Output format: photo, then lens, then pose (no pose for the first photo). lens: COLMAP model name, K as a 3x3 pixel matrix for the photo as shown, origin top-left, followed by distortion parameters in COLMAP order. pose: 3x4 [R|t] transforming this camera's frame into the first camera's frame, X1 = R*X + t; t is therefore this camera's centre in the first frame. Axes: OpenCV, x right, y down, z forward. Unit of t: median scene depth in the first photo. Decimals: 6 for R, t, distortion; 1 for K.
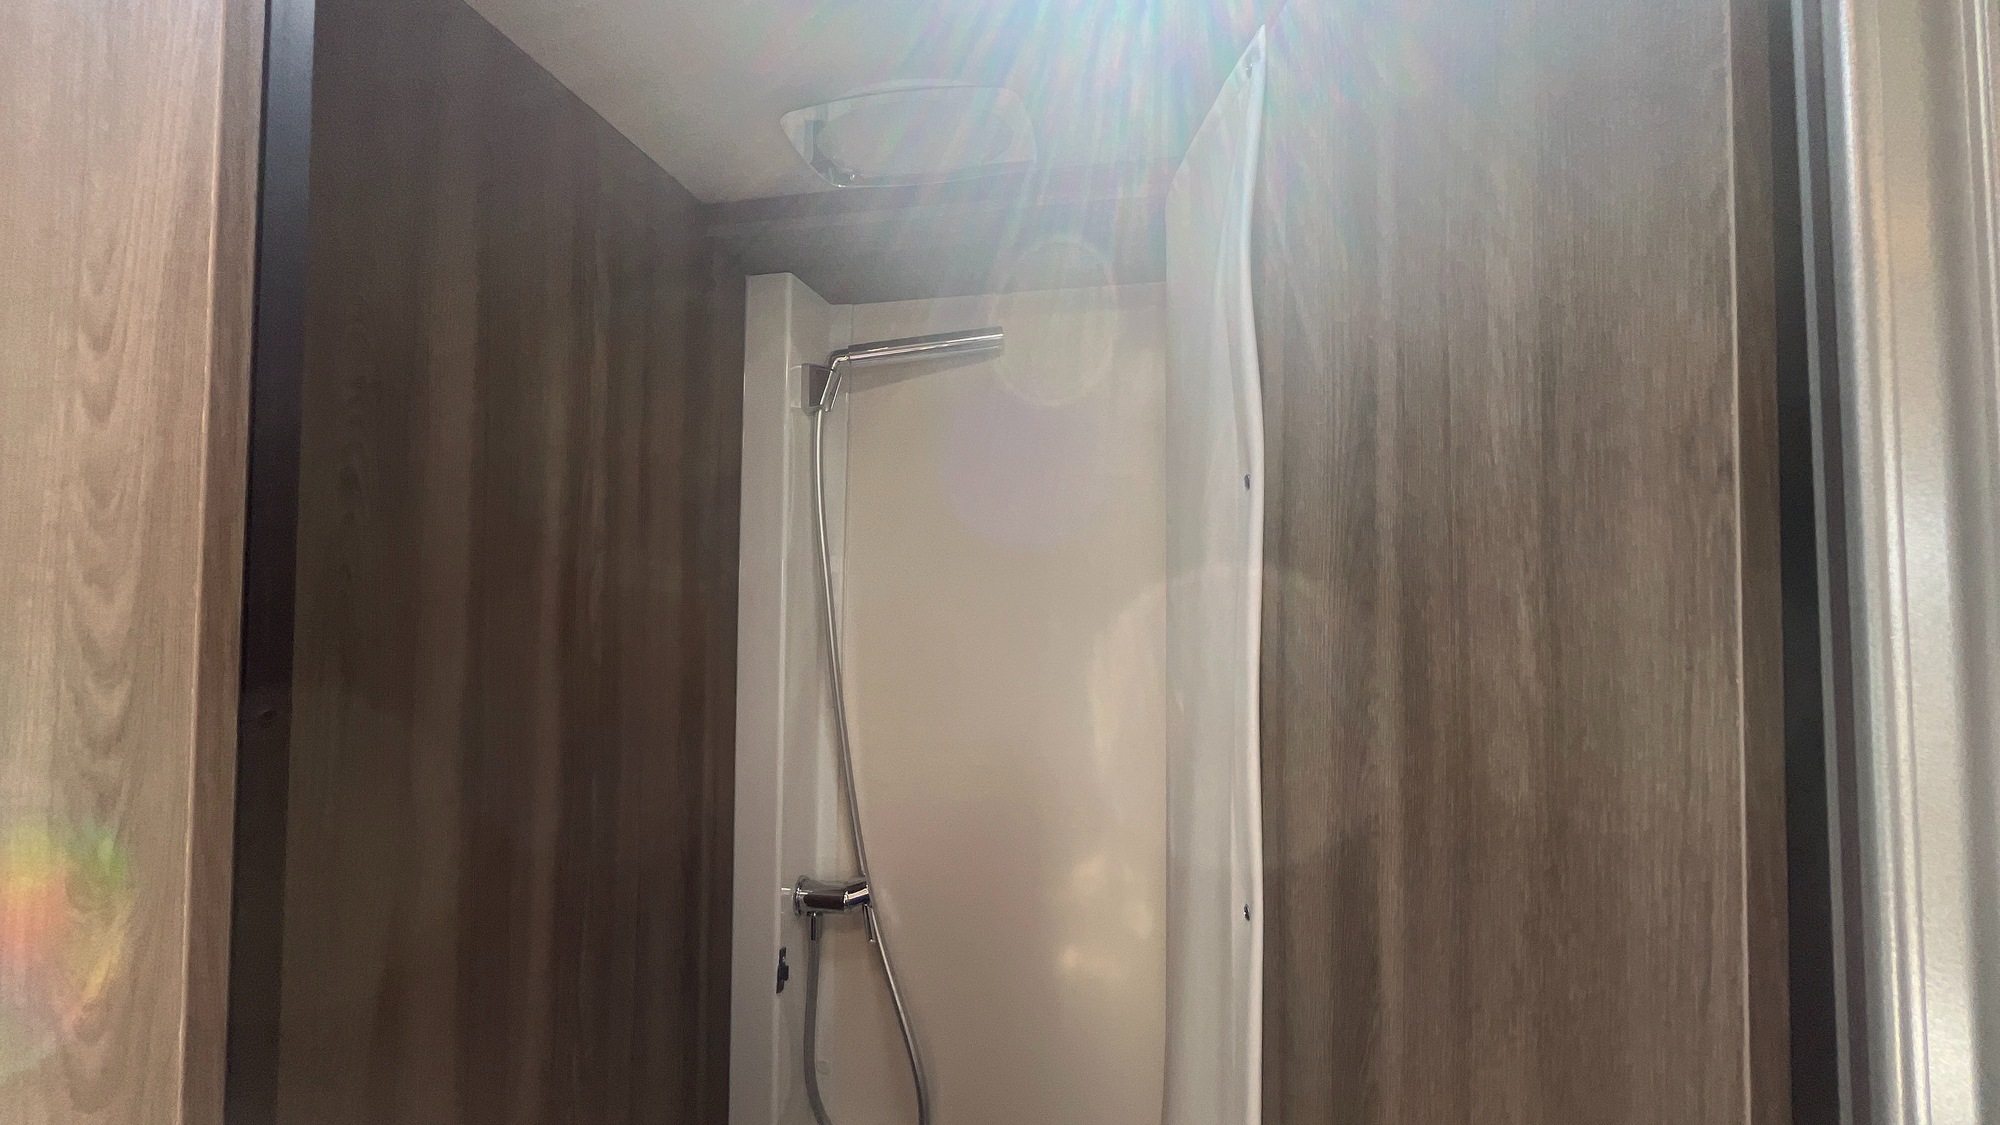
lens RADIAL K [[816.1, 0, 992.7], [0, 816.1, 557.0], [0, 0, 1]] dist [-0.003998, 0.000615]
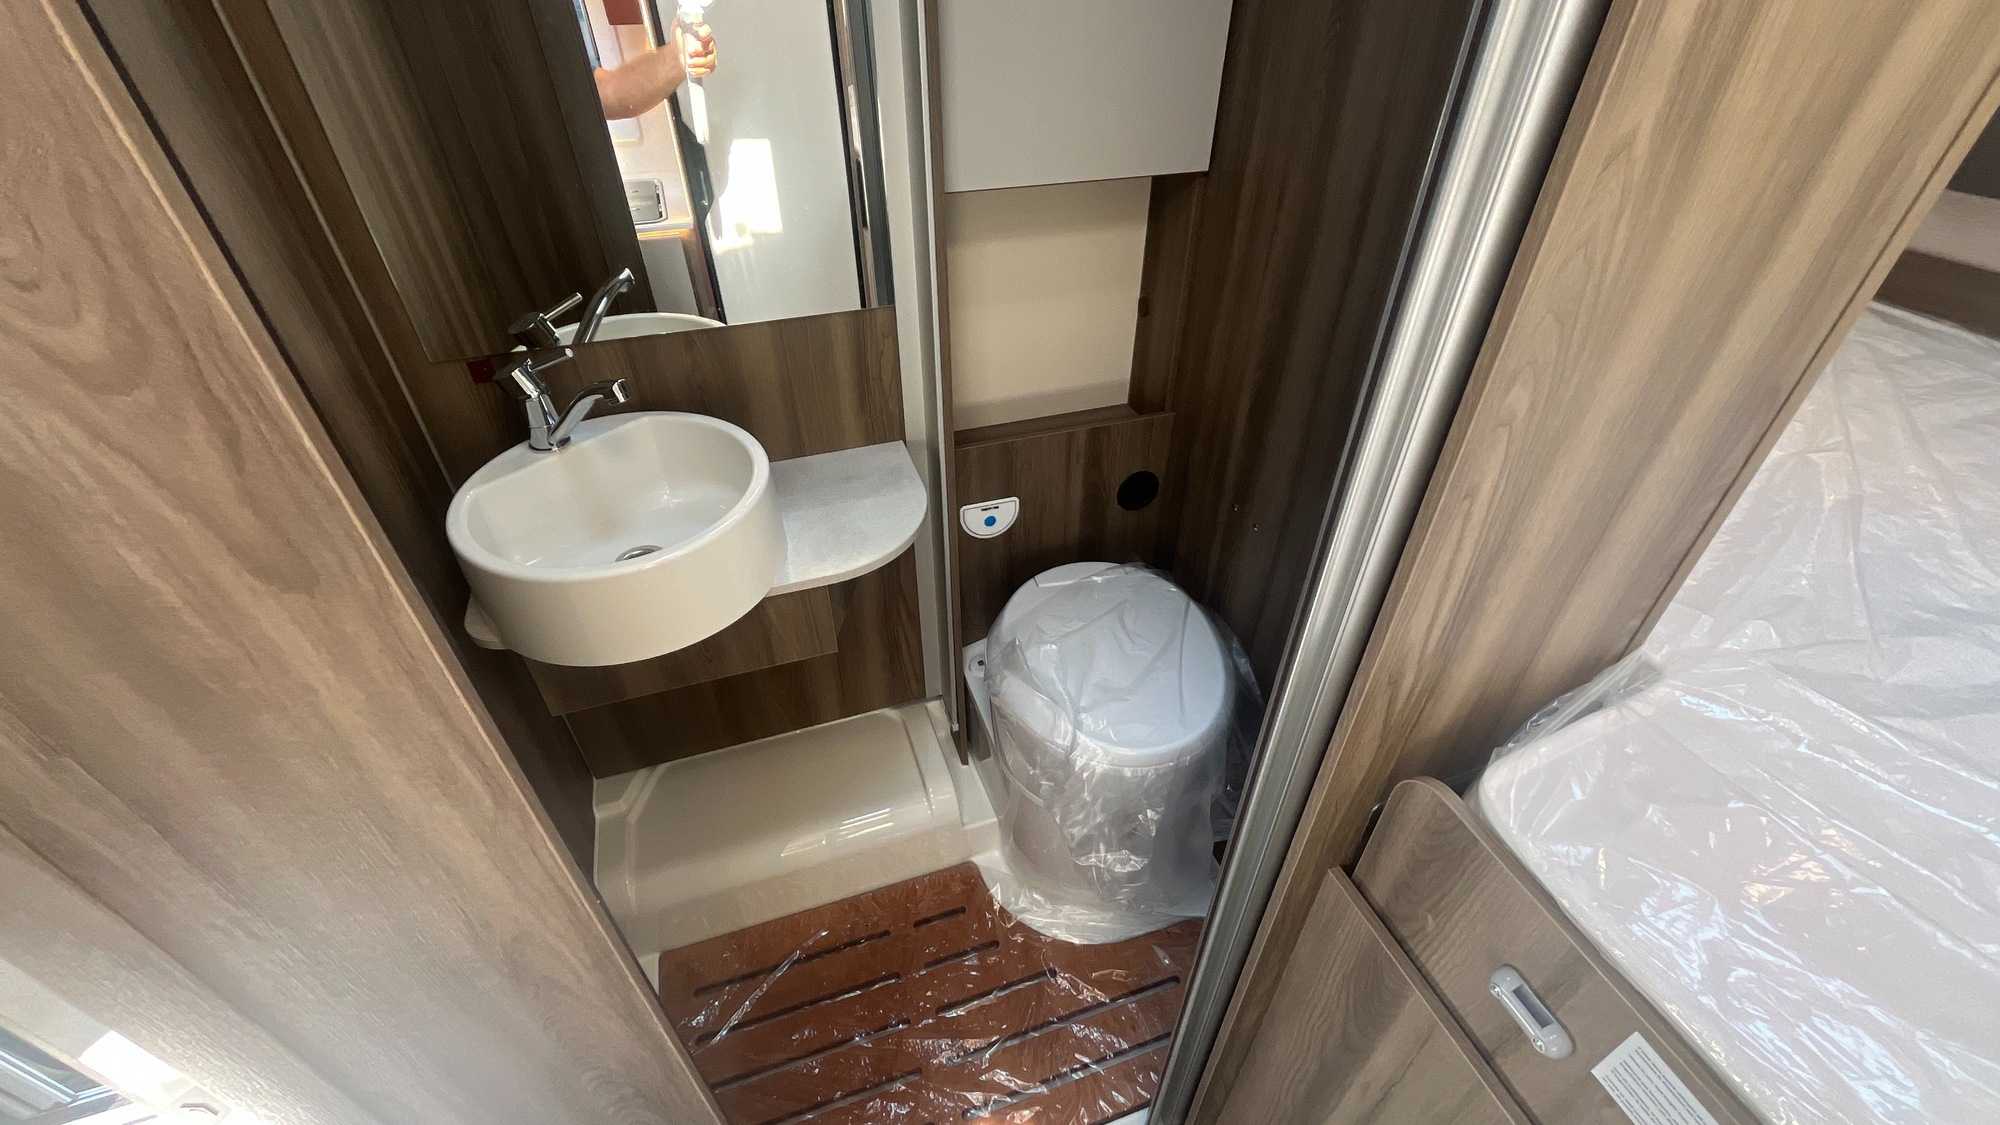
lens RADIAL K [[816.1, 0, 997.2], [0, 816.1, 554.3], [0, 0, 1]] dist [-0.003998, 0.000615]
pose [[0.862848, -0.317454, 0.393340, -0.169662], [-0.012075, 0.765009, 0.643907, 0.053394], [-0.505319, -0.560344, 0.656253, -0.054893]]
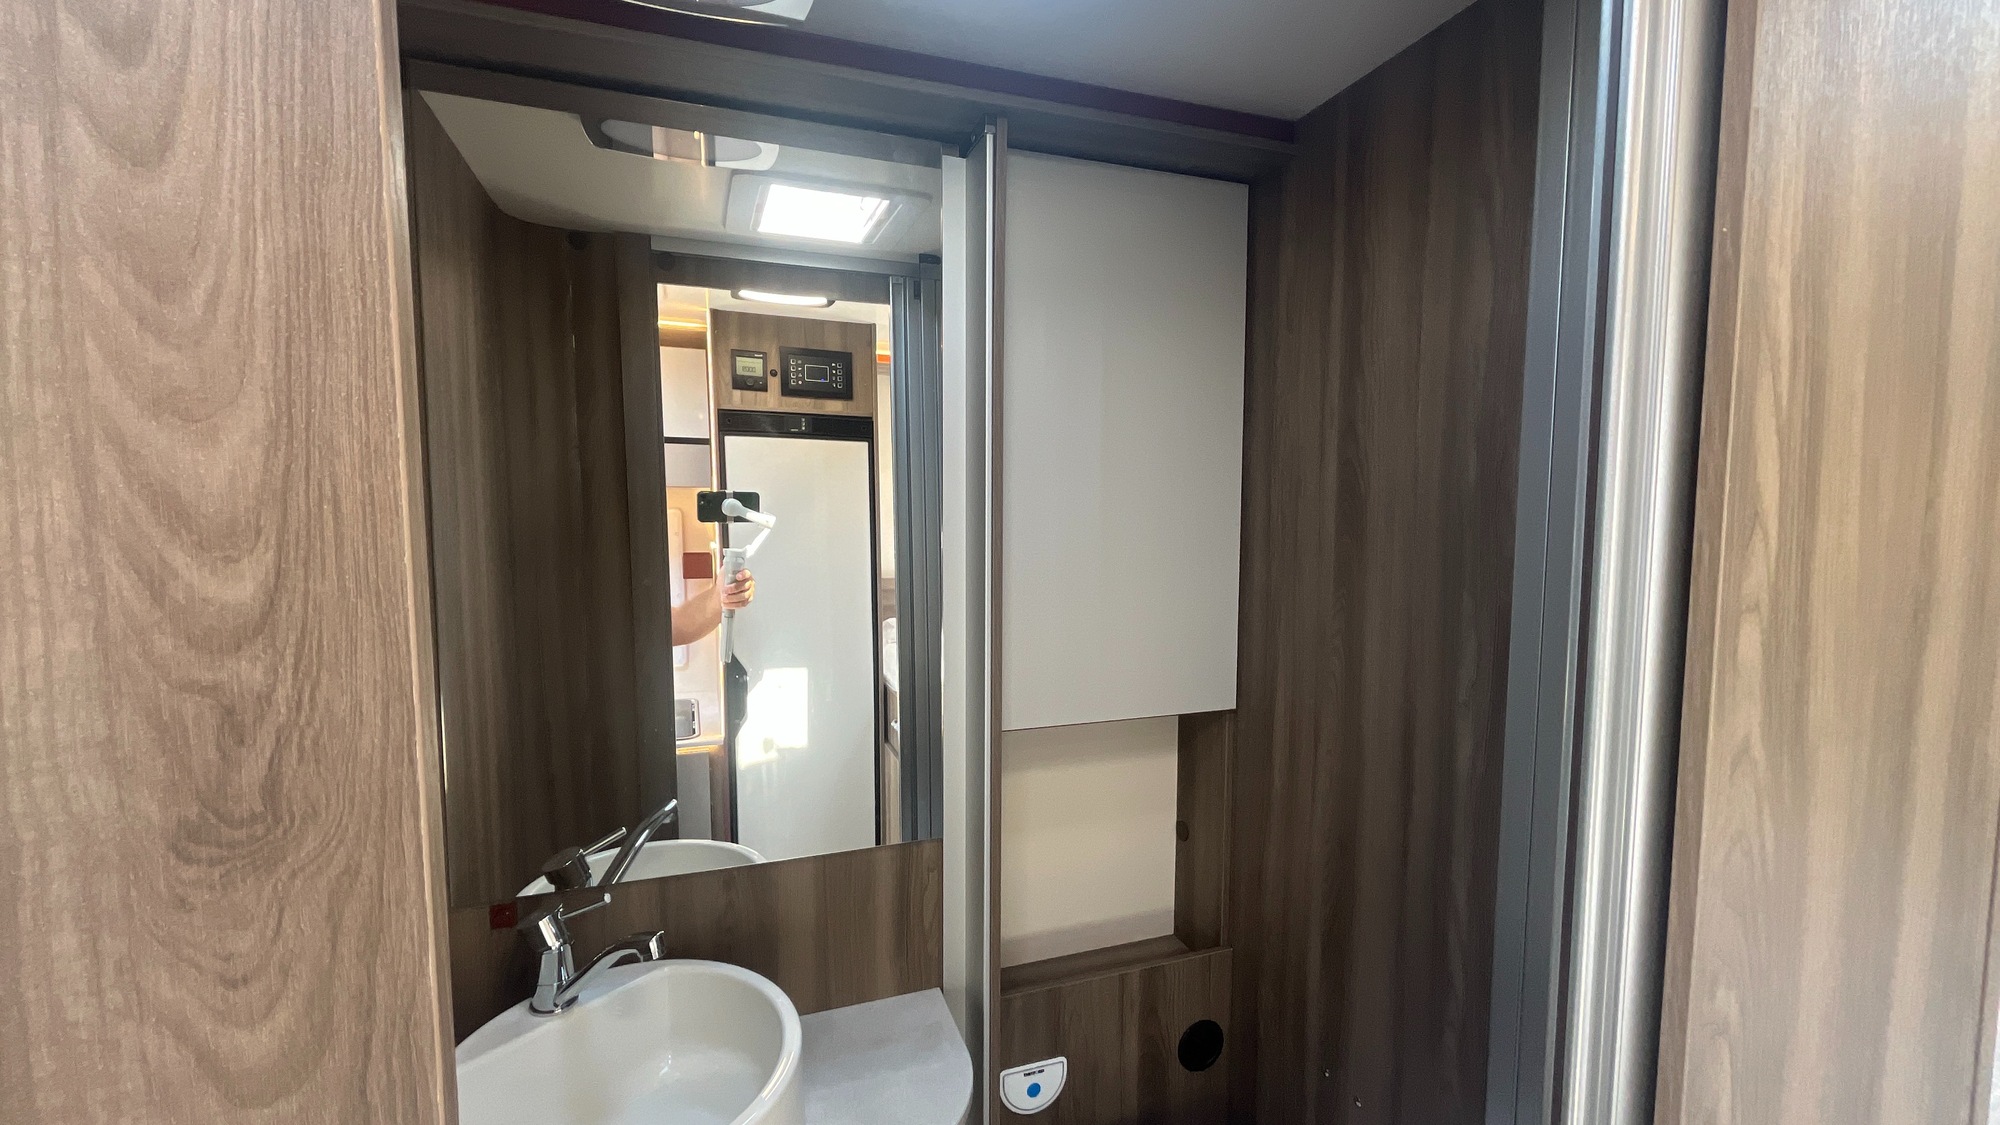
lens RADIAL K [[816.1, 0, 1000.5], [0, 816.1, 560.1], [0, 0, 1]] dist [-0.003998, 0.000615]
pose [[0.854900, -0.045430, 0.516800, -0.223645], [-0.017597, 0.993046, 0.116404, 0.016100], [-0.518494, -0.108608, 0.848156, 0.008467]]
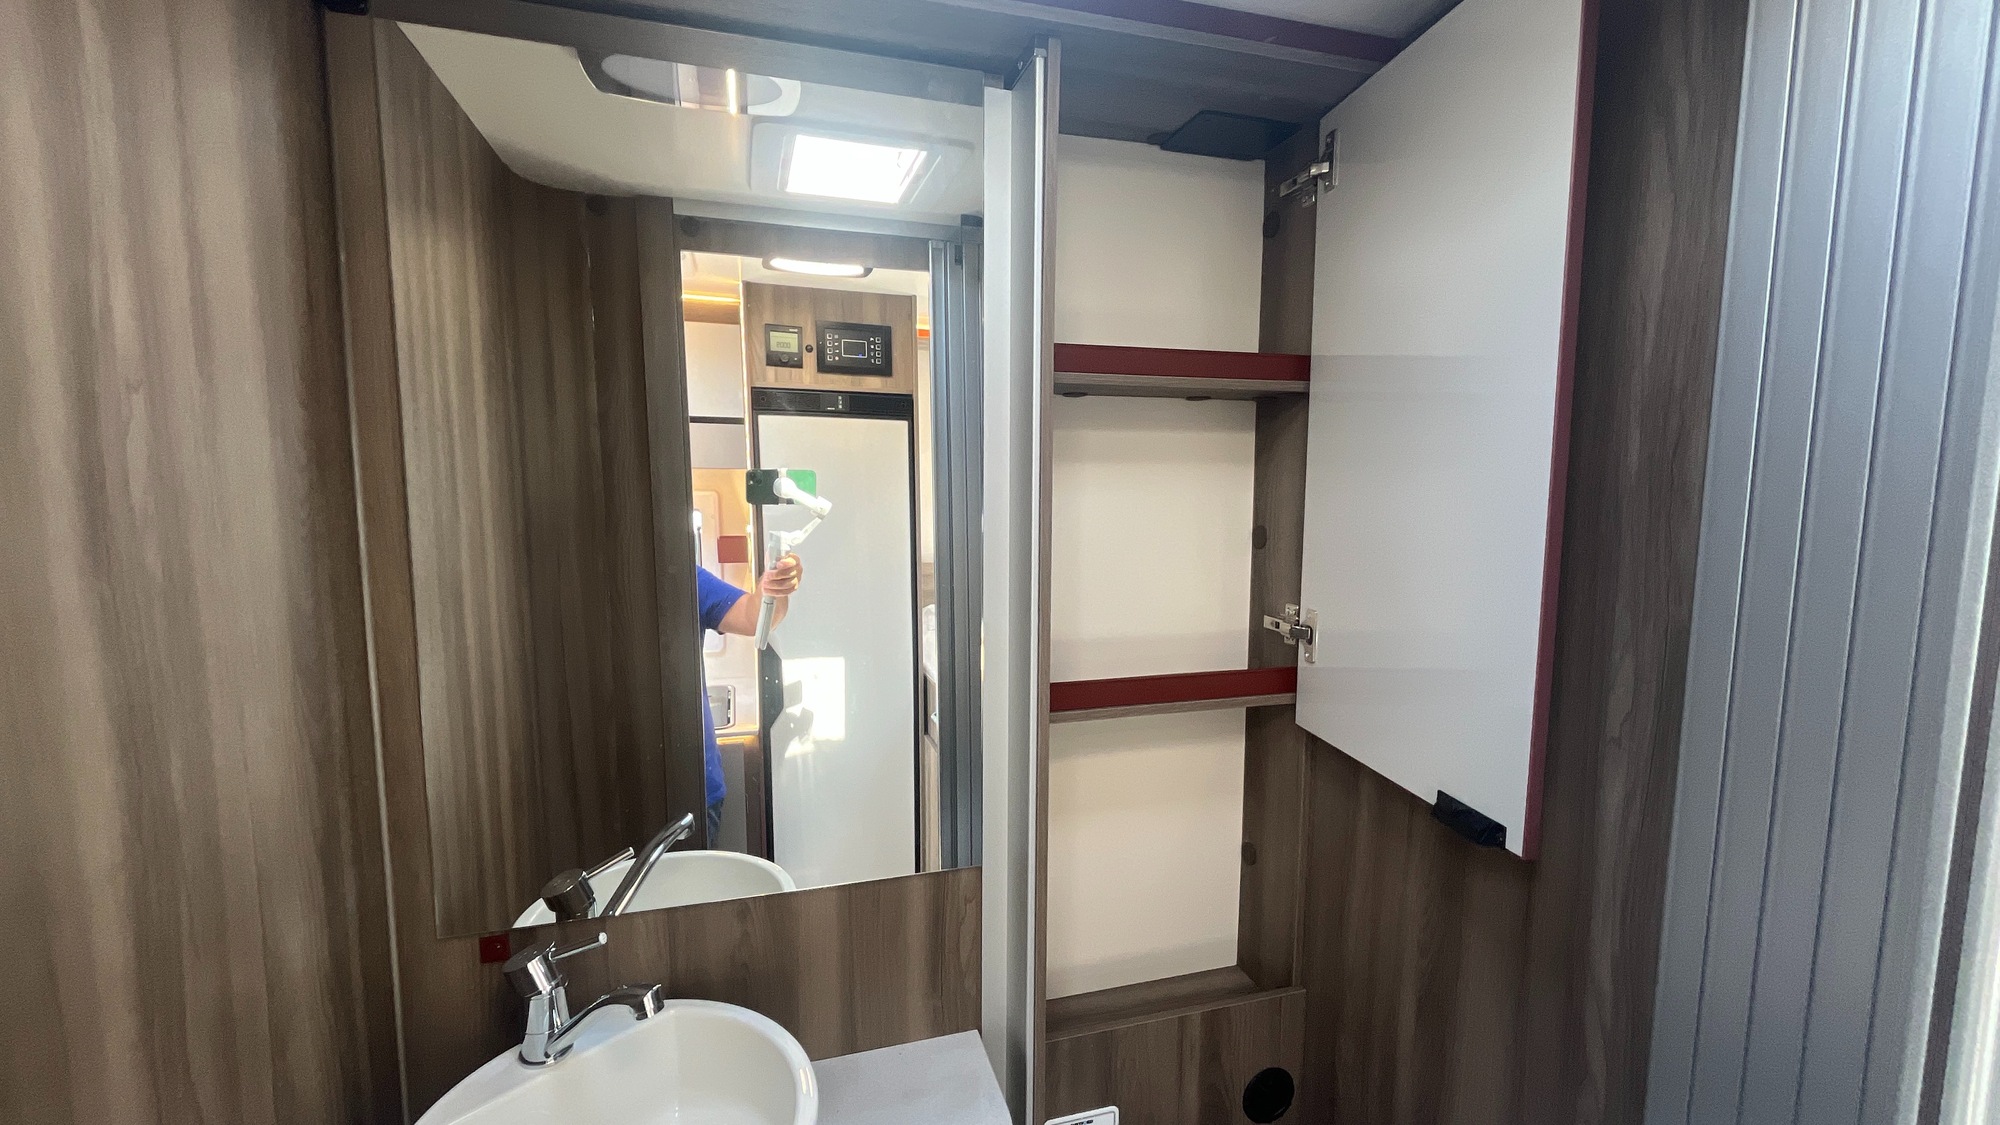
lens RADIAL K [[816.1, 0, 995.2], [0, 816.1, 560.9], [0, 0, 1]] dist [-0.003998, 0.000615]
pose [[0.884519, -0.053363, 0.463441, -0.162404], [-0.015507, 0.989524, 0.143534, 0.013863], [-0.466245, -0.134146, 0.874426, 0.120060]]
